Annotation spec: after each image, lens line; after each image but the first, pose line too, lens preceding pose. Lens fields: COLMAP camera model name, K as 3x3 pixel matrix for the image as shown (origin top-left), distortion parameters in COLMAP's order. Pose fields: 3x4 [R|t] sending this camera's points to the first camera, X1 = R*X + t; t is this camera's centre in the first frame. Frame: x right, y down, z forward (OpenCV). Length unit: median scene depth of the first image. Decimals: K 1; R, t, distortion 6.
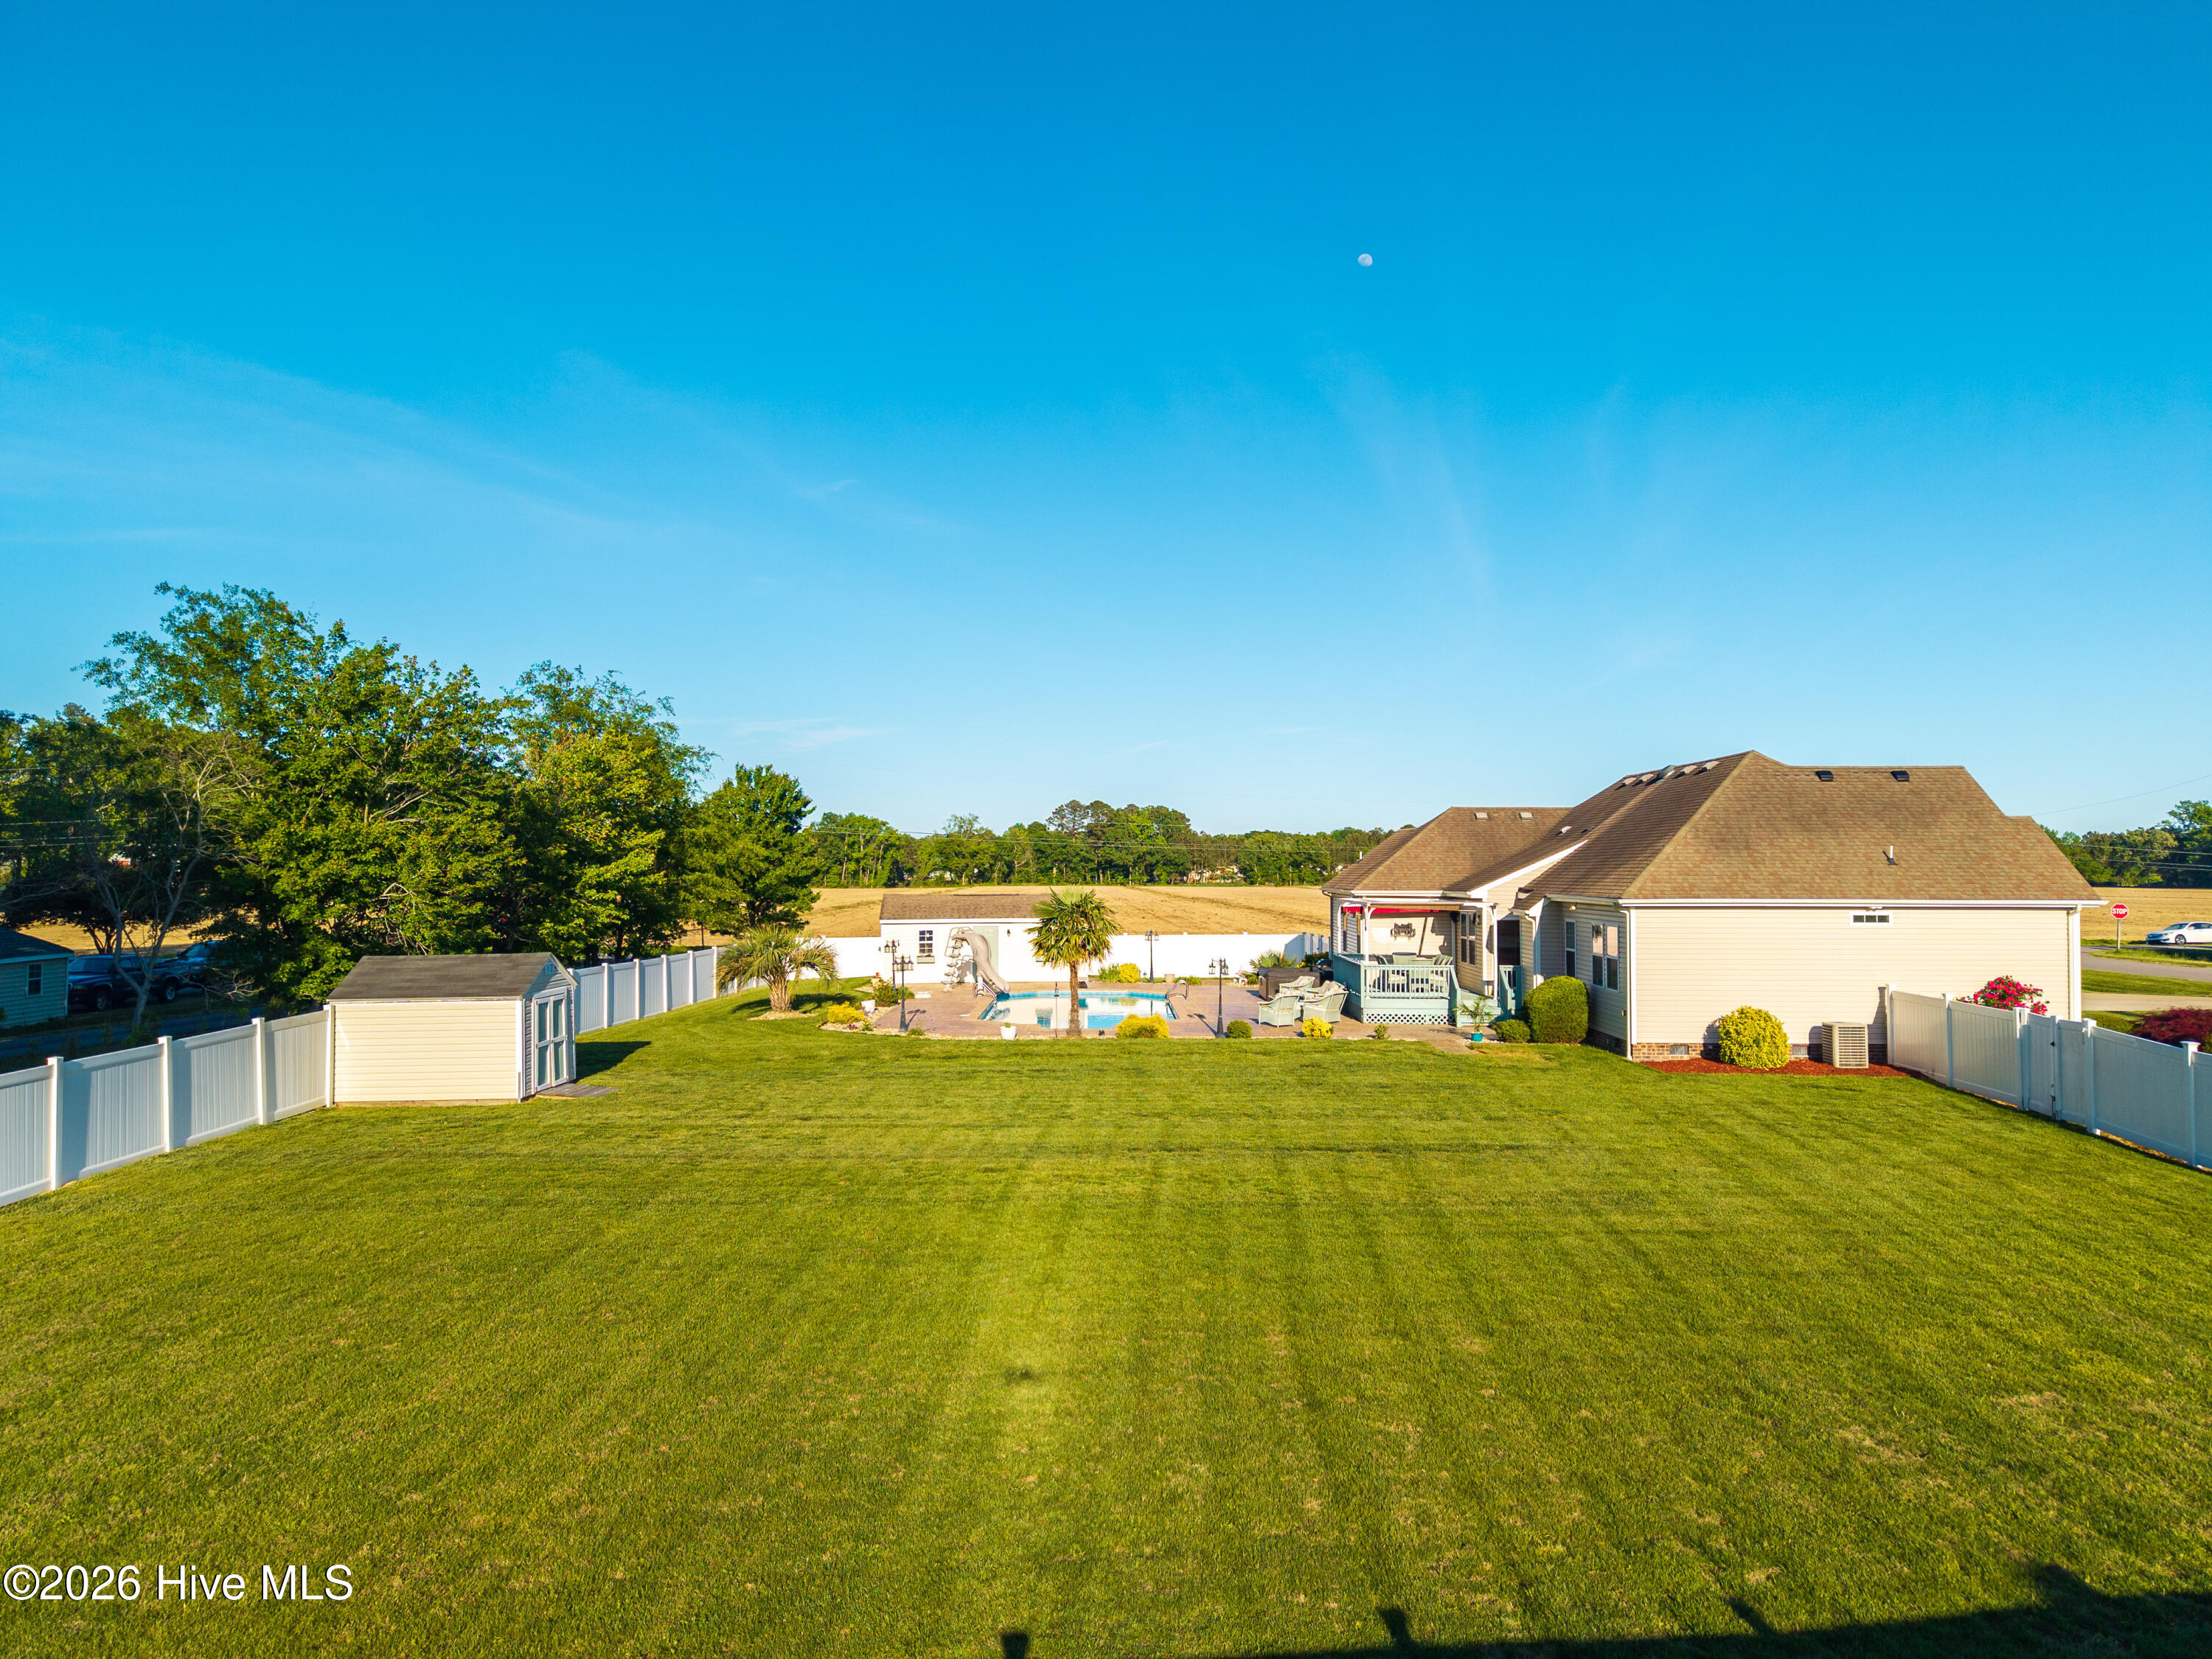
lens RADIAL K [[1470.8, 0, 1075.3], [0, 1470.8, 841.7], [0, 0, 1]] dist [0.027409, -0.060872]
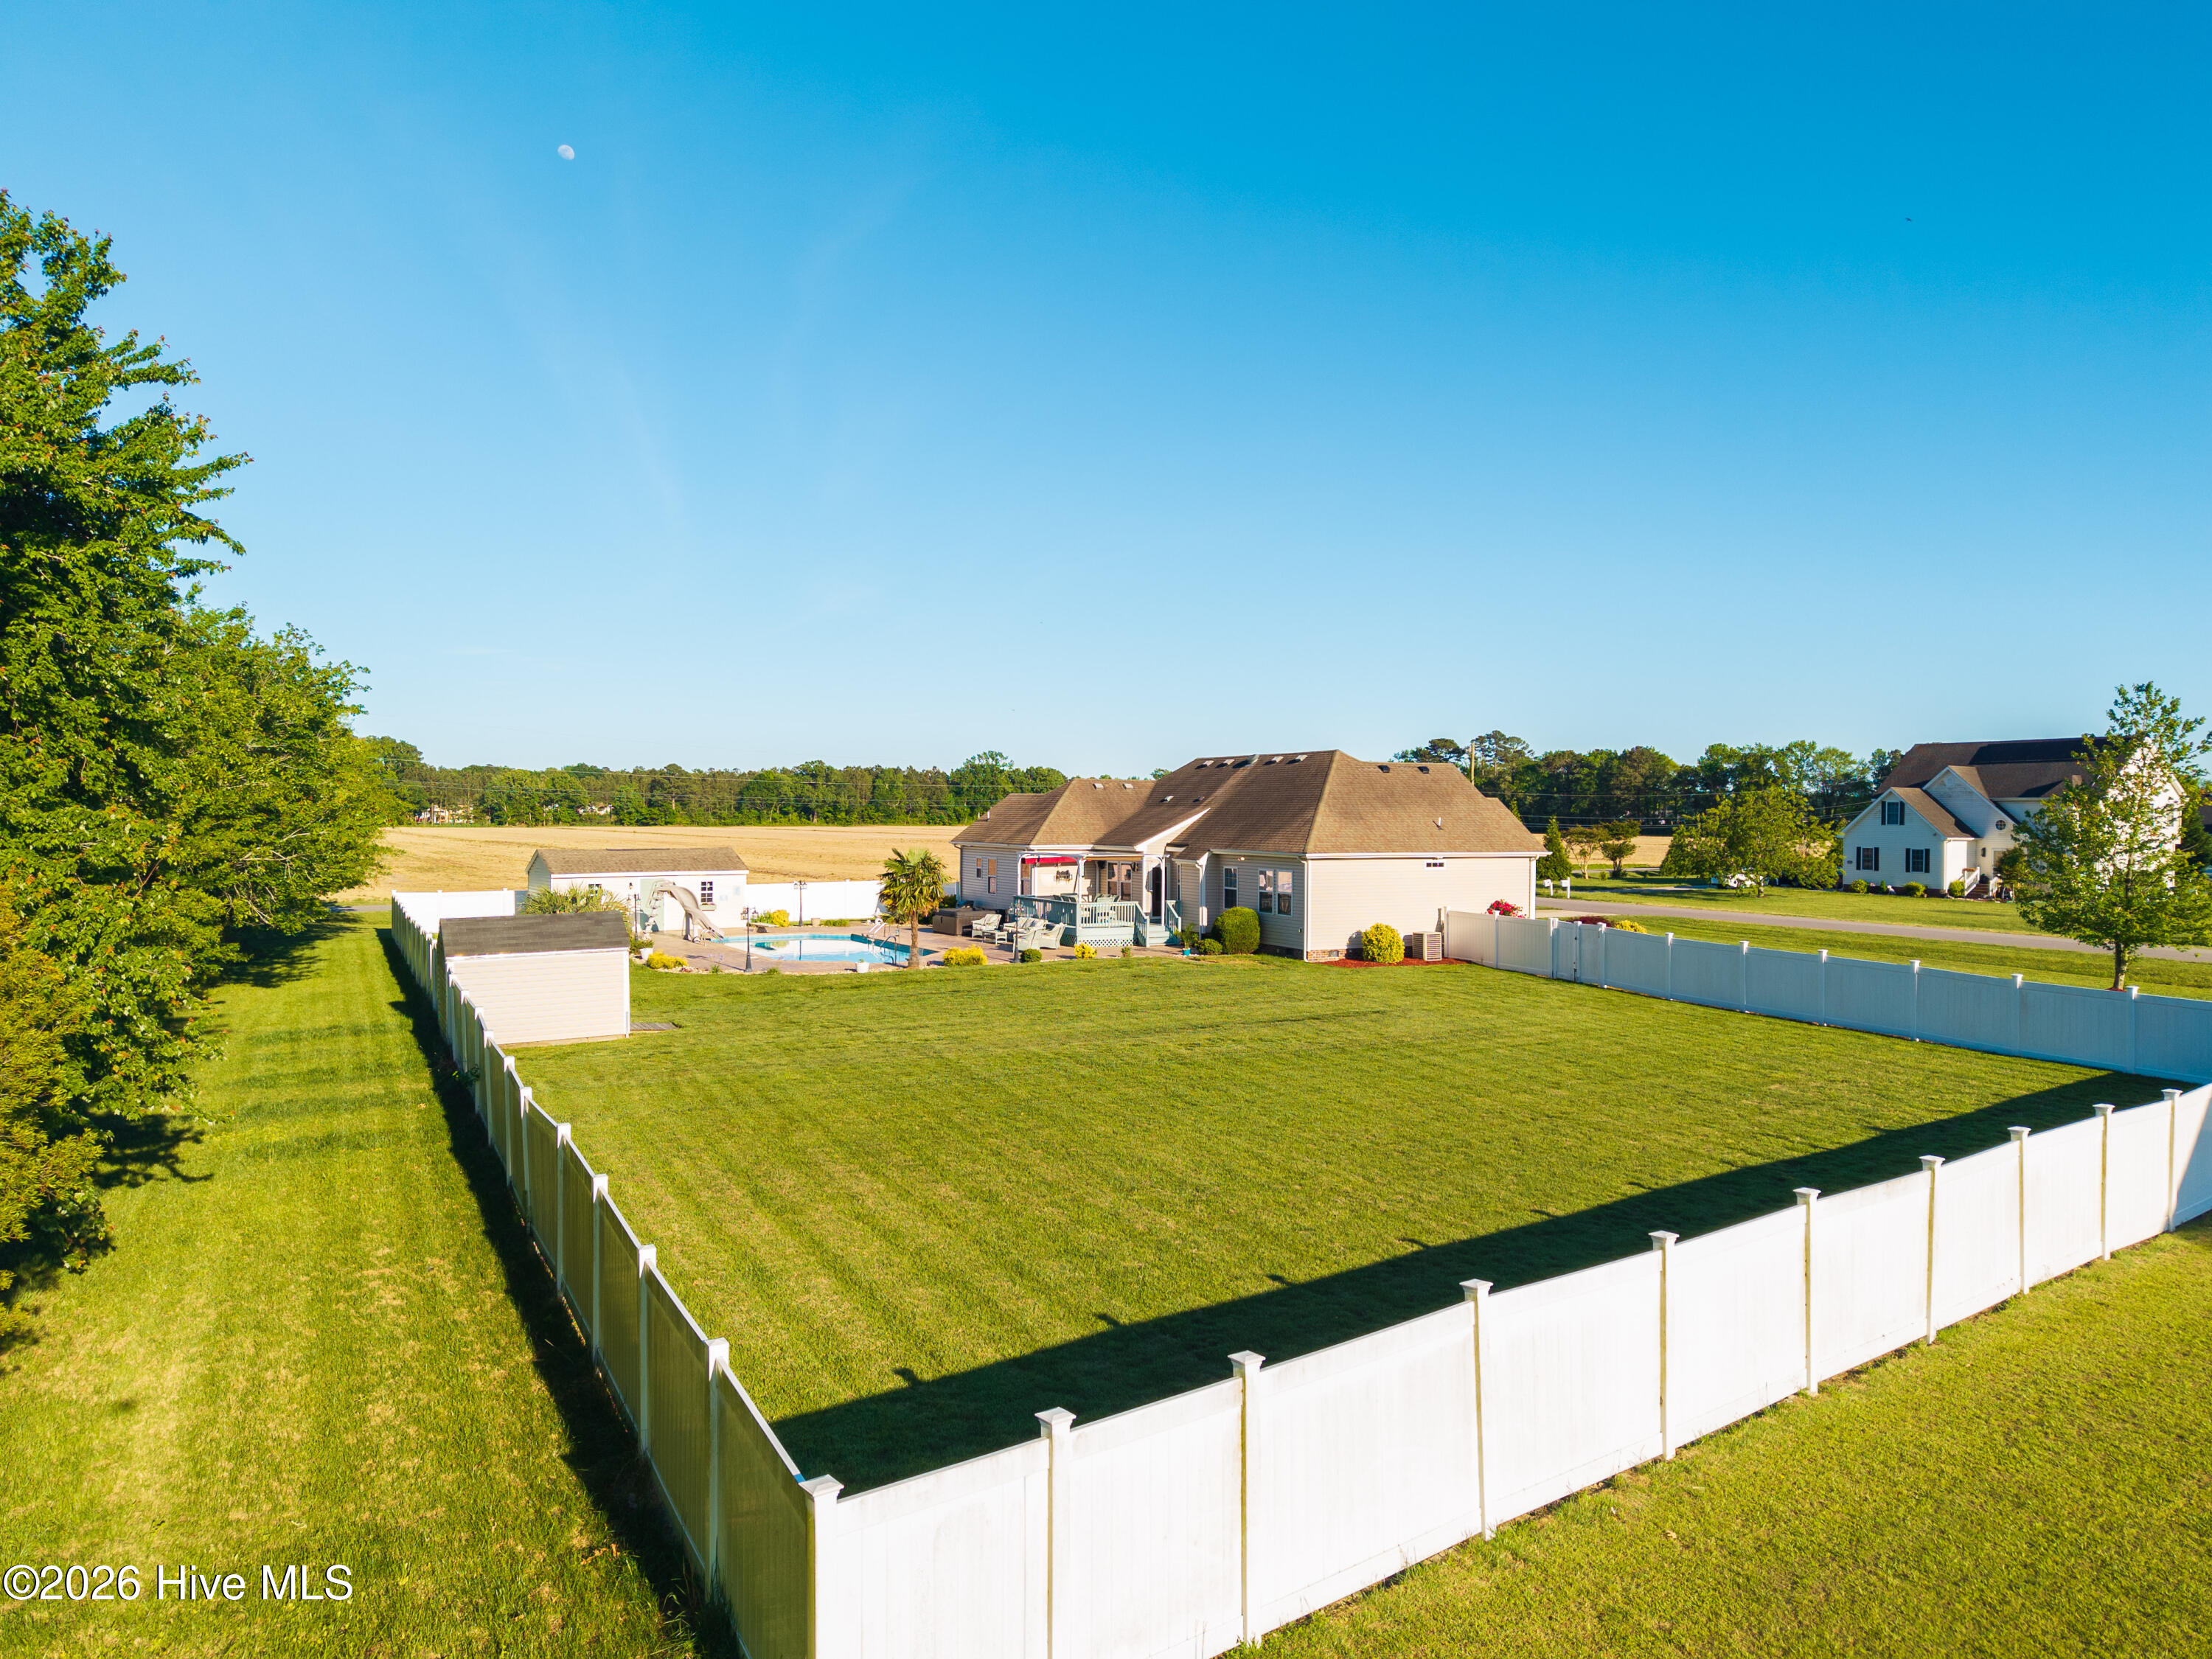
lens RADIAL K [[1475.7, 0, 1104.6], [0, 1475.7, 842.3], [0, 0, 1]] dist [0.034855, -0.040524]
pose [[0.862868, -0.007111, 0.505379, -0.397475], [-0.014081, 0.999175, 0.038100, -0.018703], [-0.505232, -0.039992, 0.862056, -0.122548]]
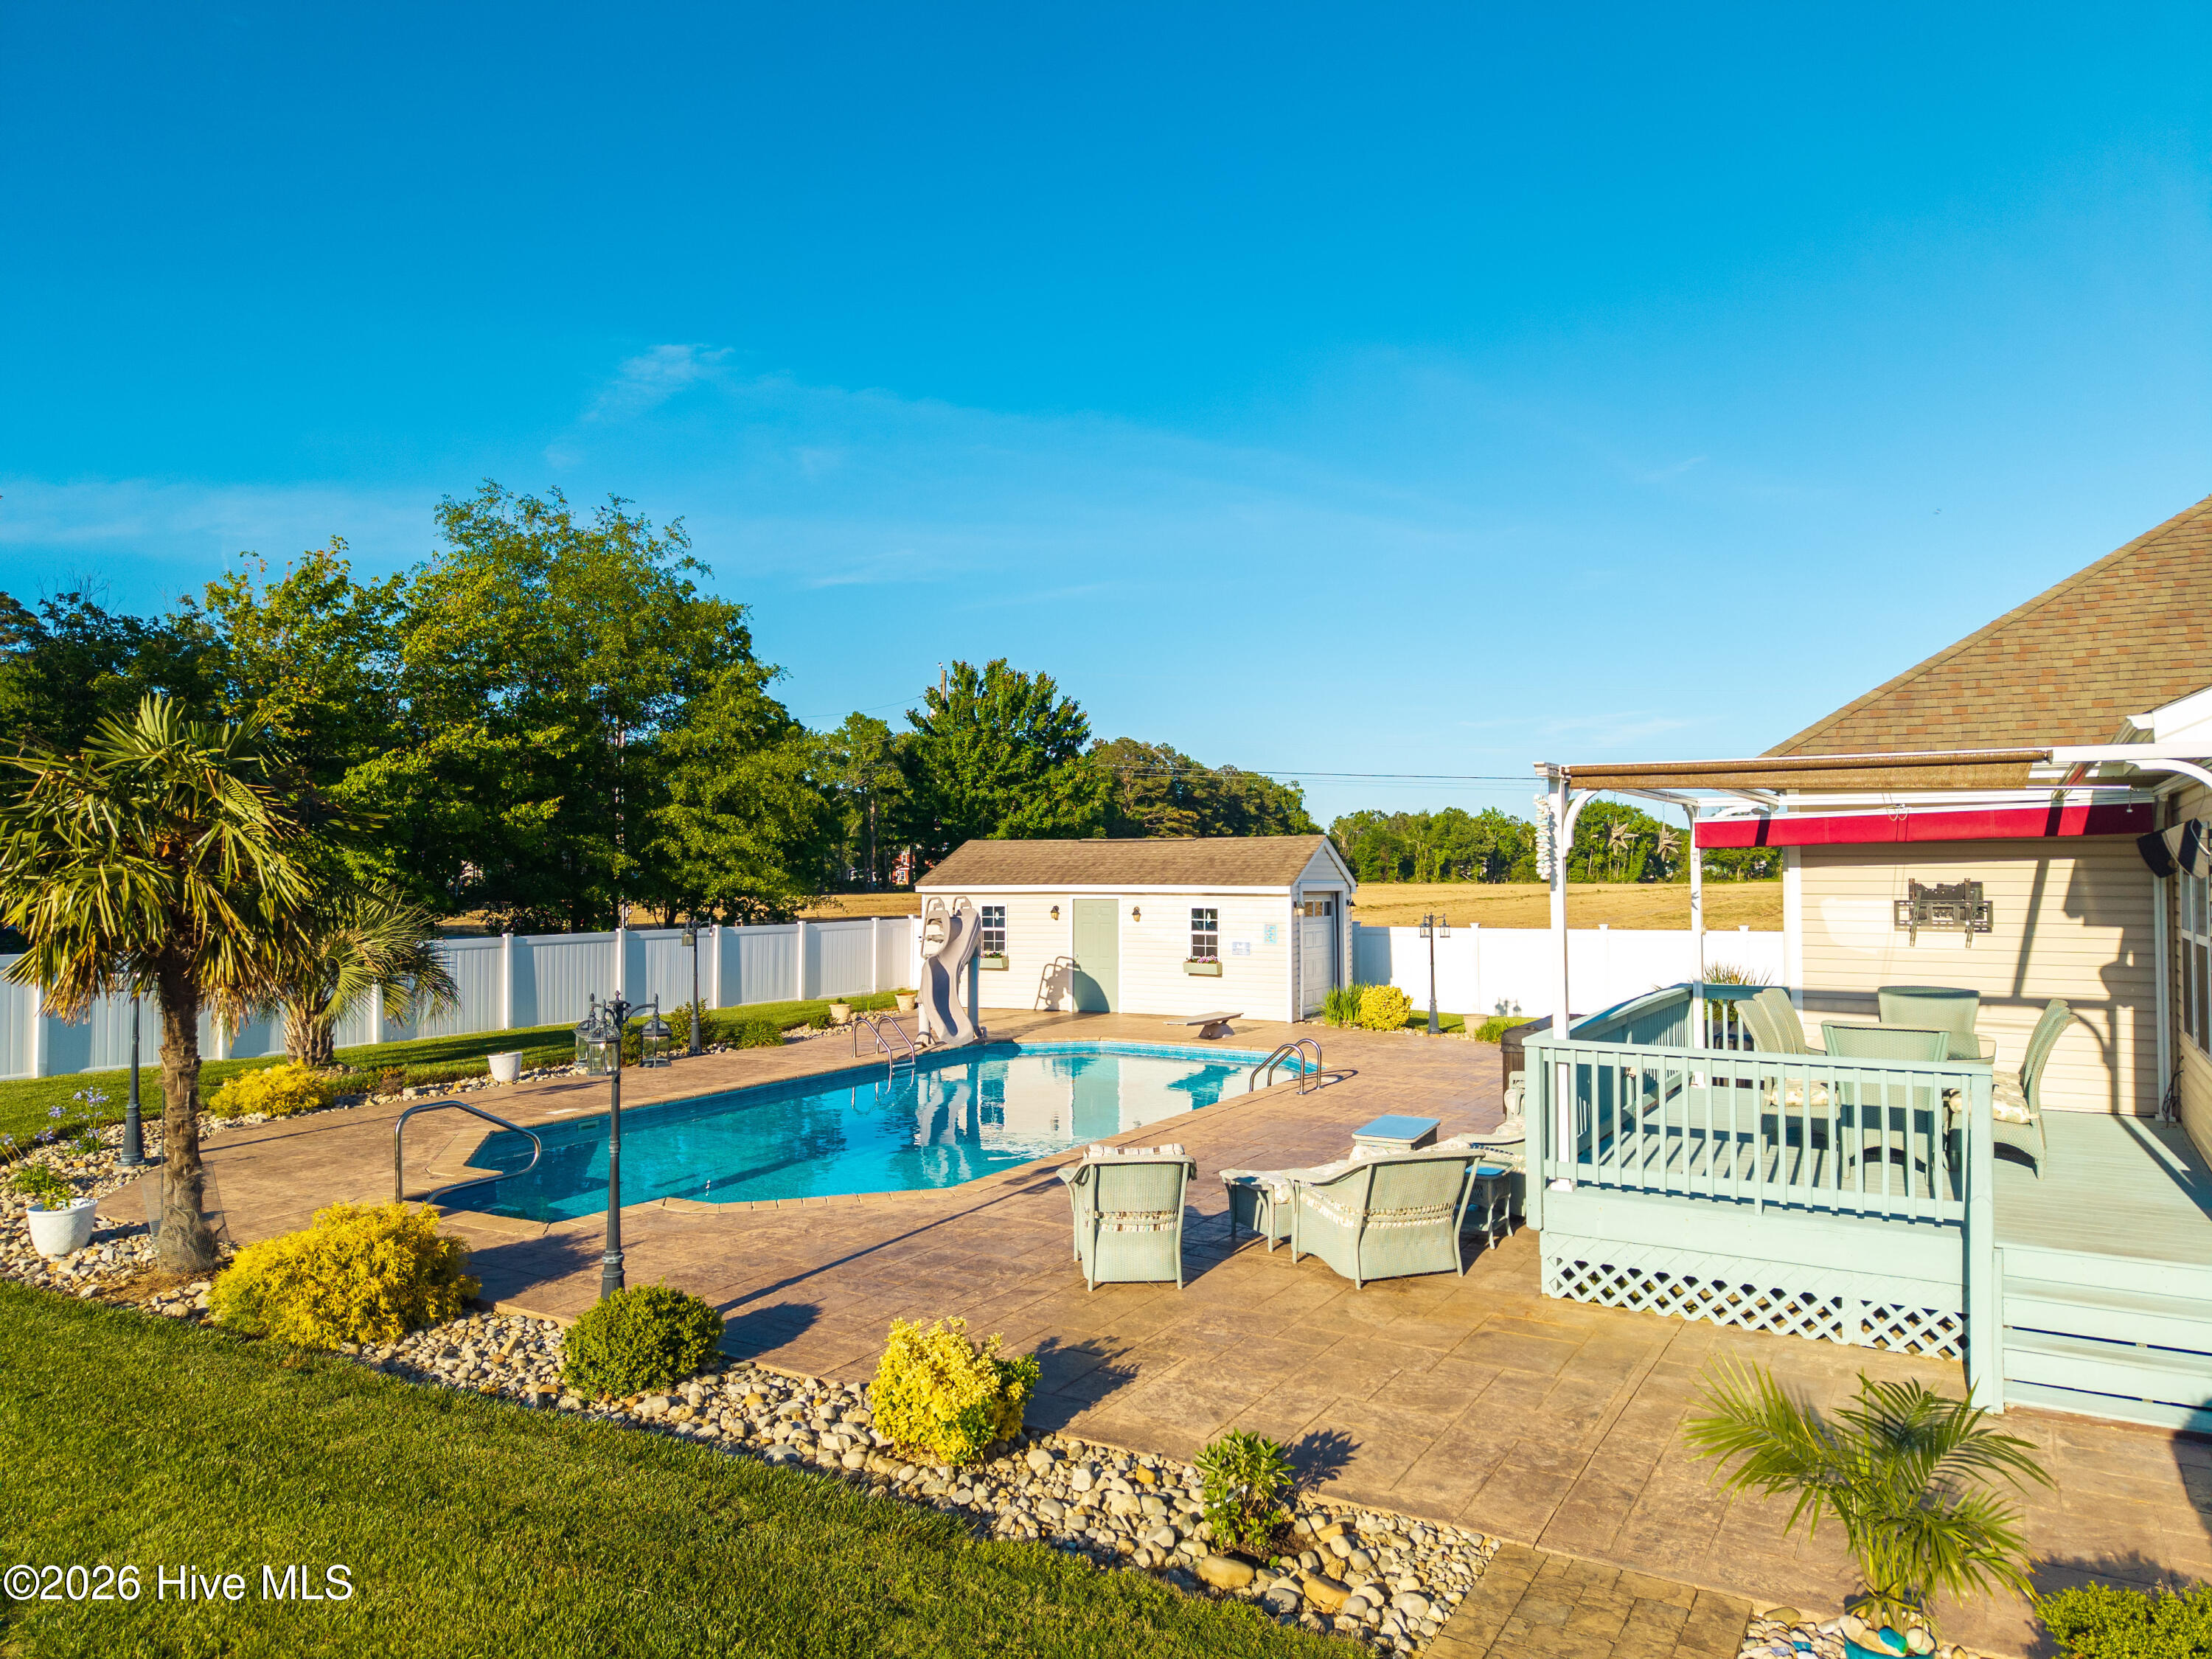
lens RADIAL K [[1475.7, 0, 1104.6], [0, 1475.7, 842.3], [0, 0, 1]] dist [0.034855, -0.040524]
pose [[0.866078, -0.011832, -0.499768, 0.227740], [0.011494, 0.999927, -0.003755, 0.047547], [0.499776, -0.002492, 0.866151, 0.680402]]
